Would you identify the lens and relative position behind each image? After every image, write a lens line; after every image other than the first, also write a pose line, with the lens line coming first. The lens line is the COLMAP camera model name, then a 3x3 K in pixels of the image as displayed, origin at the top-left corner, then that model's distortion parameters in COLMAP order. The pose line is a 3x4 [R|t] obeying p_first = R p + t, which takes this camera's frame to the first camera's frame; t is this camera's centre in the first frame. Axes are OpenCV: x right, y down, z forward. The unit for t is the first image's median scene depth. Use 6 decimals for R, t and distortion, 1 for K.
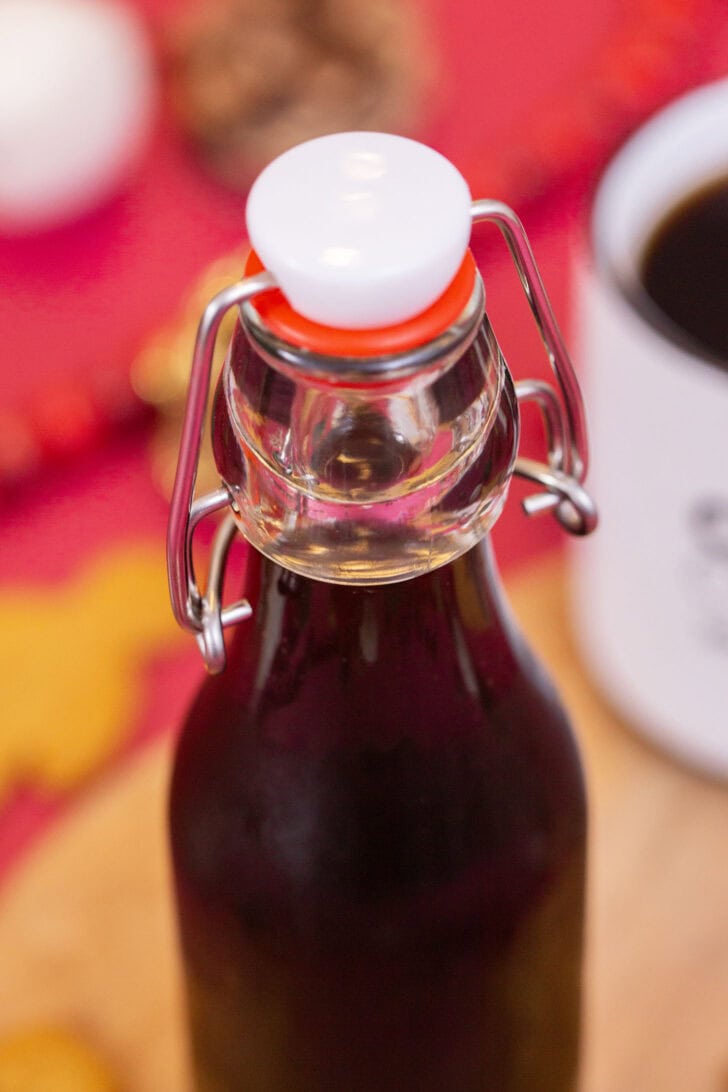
lens RADIAL K [[3989.7, 0, 362.2], [0, 3989.7, 545.3], [0, 0, 1]] dist [-0.035777, 0.000000]
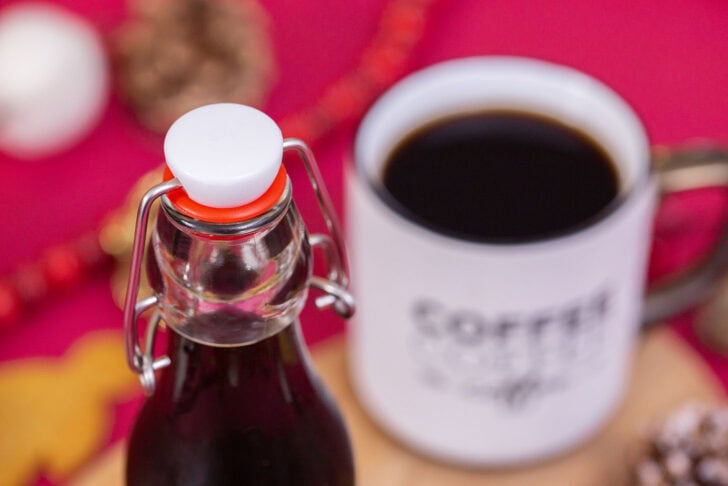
lens RADIAL K [[2659.8, 0, 365.6], [0, 2659.8, 243.7], [0, 0, 1]] dist [-0.035777, 0.000000]
pose [[0.998746, -0.017303, 0.046982, 0.006079], [0.019503, 0.998715, -0.046778, 0.021334], [-0.046112, 0.047635, 0.997800, -0.239938]]
